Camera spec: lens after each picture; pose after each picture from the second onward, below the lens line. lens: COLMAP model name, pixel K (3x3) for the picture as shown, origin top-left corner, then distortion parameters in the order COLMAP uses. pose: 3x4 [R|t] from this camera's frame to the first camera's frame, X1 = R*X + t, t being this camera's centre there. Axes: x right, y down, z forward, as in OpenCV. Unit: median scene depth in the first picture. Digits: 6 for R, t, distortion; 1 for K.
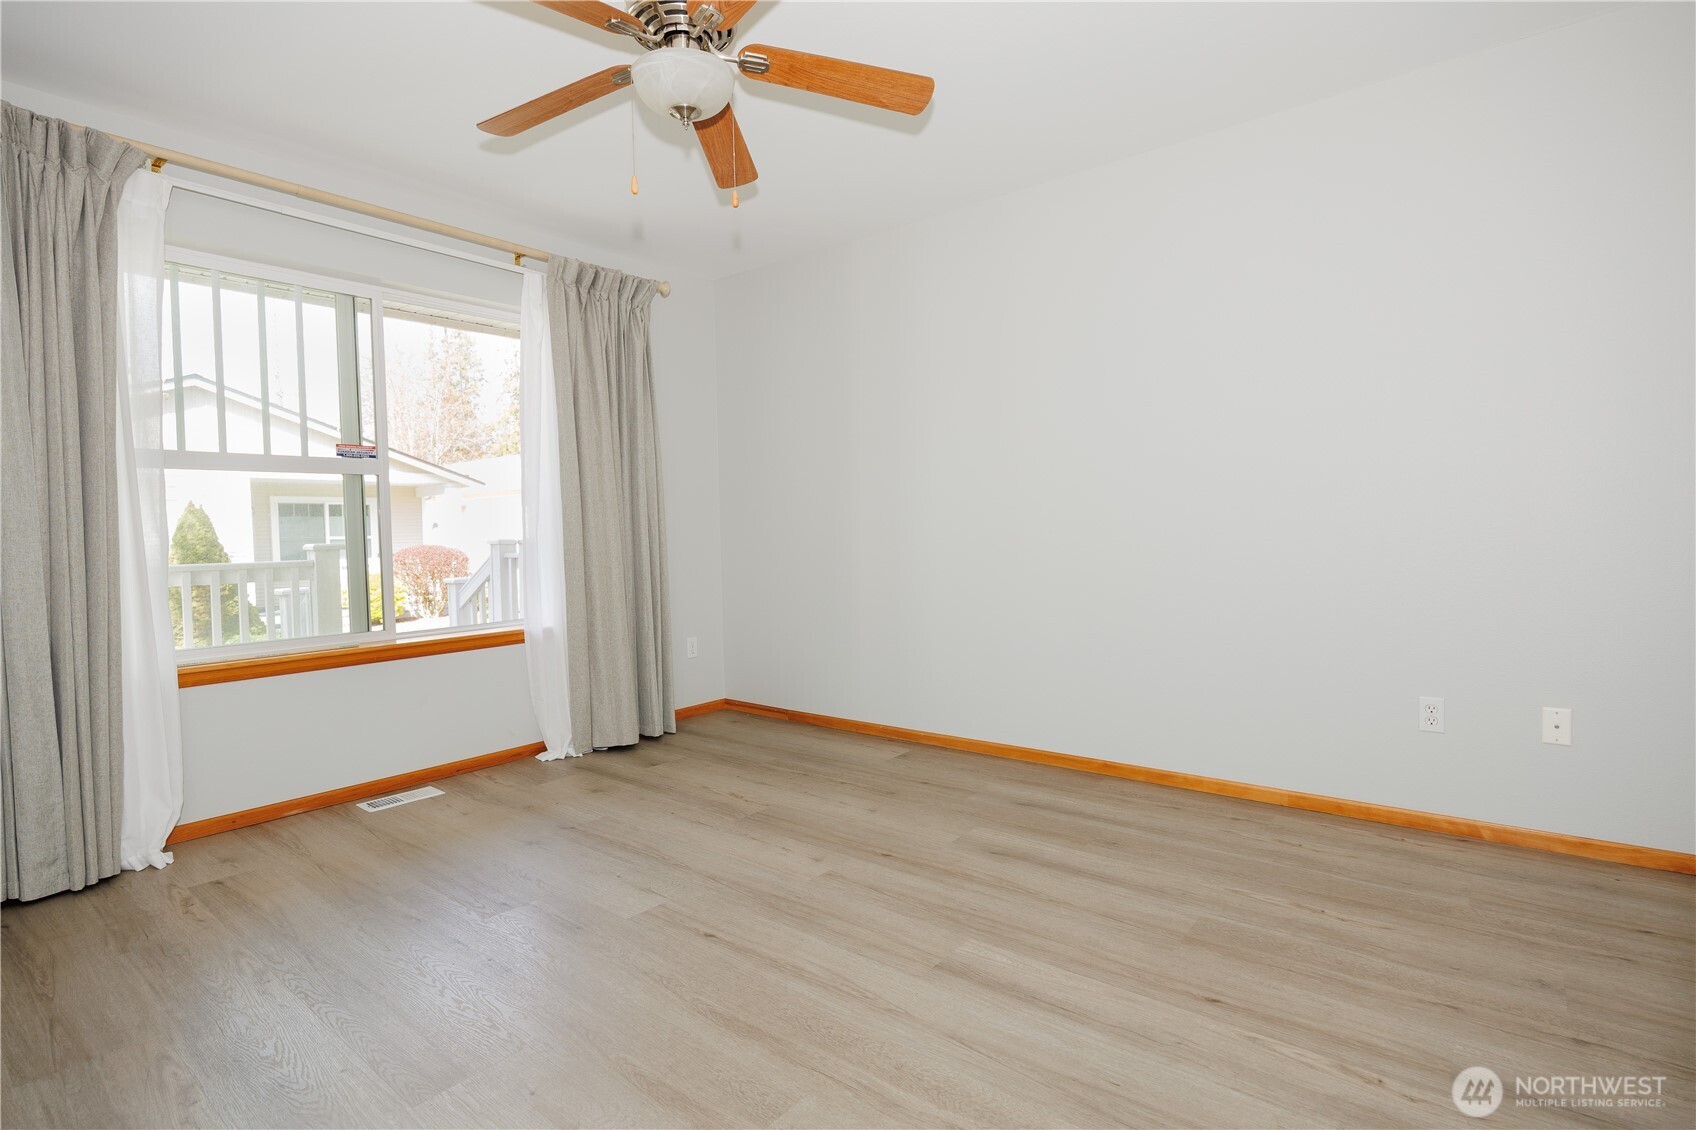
lens RADIAL K [[830.9, 0, 848.0], [0, 830.9, 565.0], [0, 0, 1]] dist [-0.002611, -0.000684]
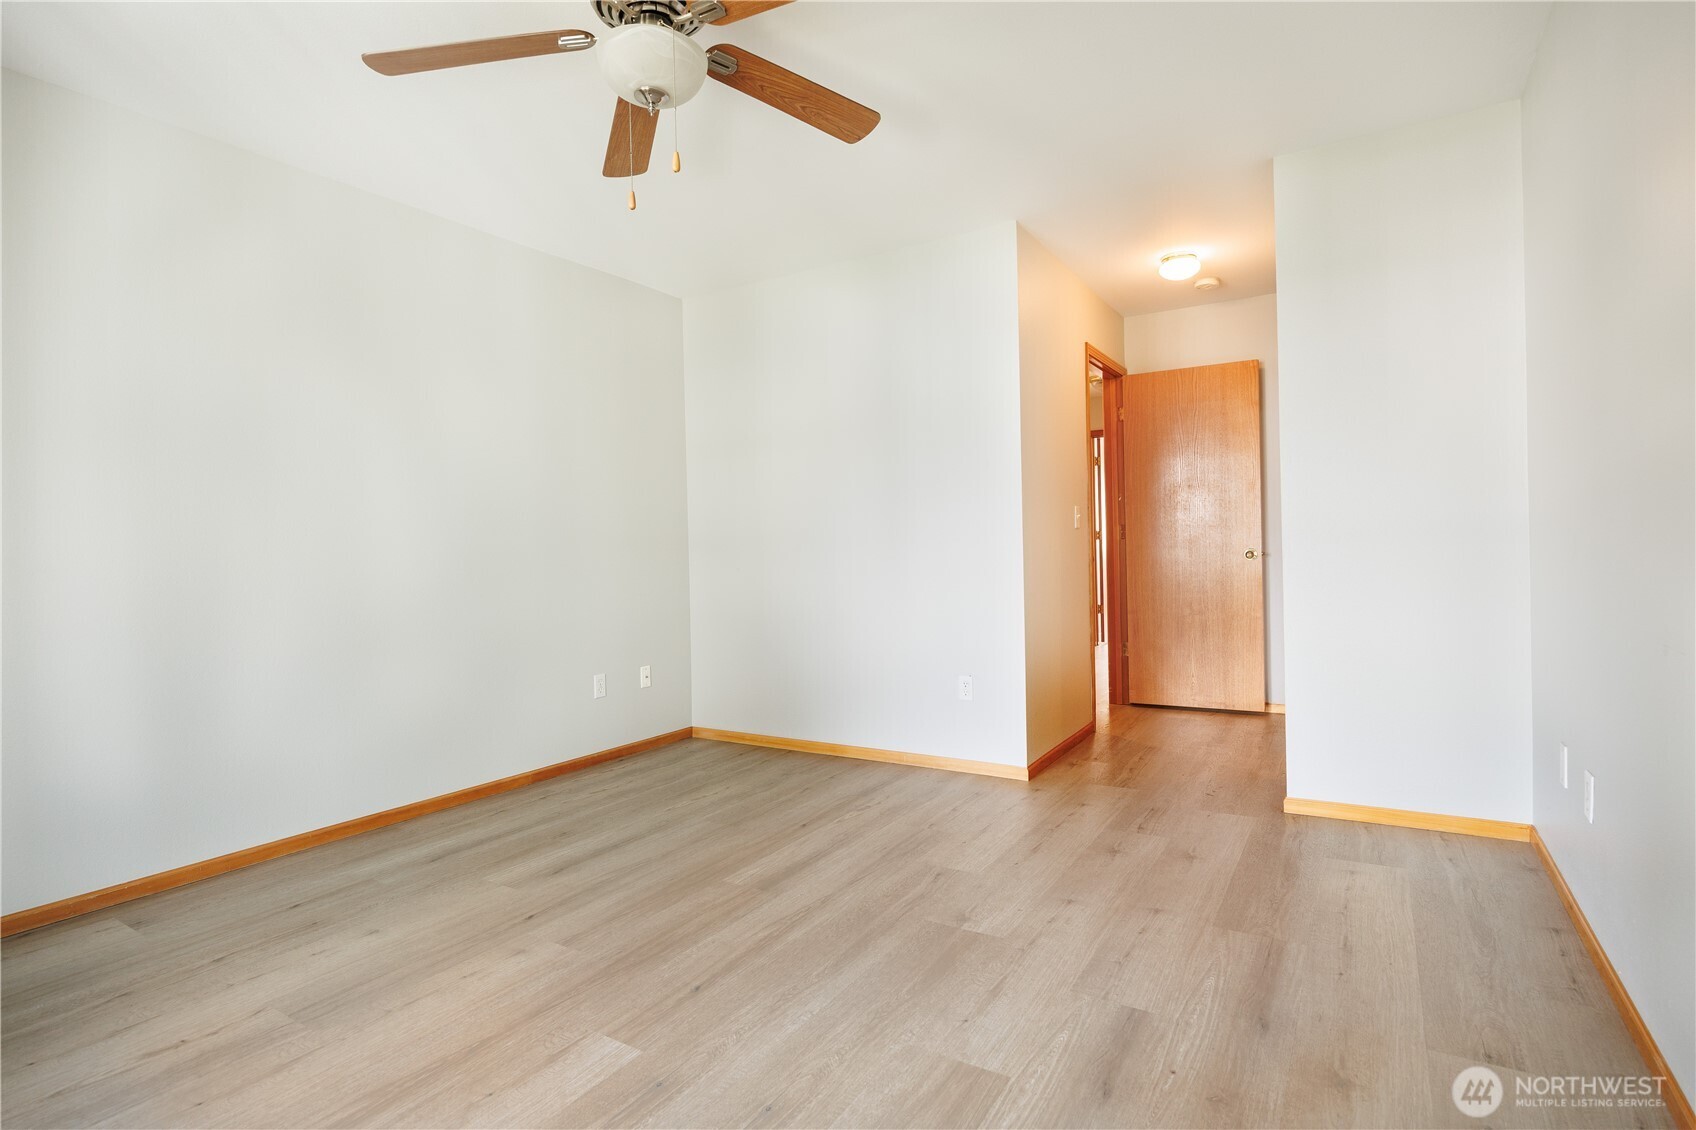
lens RADIAL K [[830.9, 0, 848.0], [0, 830.9, 565.0], [0, 0, 1]] dist [-0.002611, -0.000684]
pose [[-0.125302, 0.011984, 0.992046, -0.910740], [0.067350, 0.997723, -0.003546, -0.006592], [-0.989830, 0.066370, -0.125824, 0.756434]]
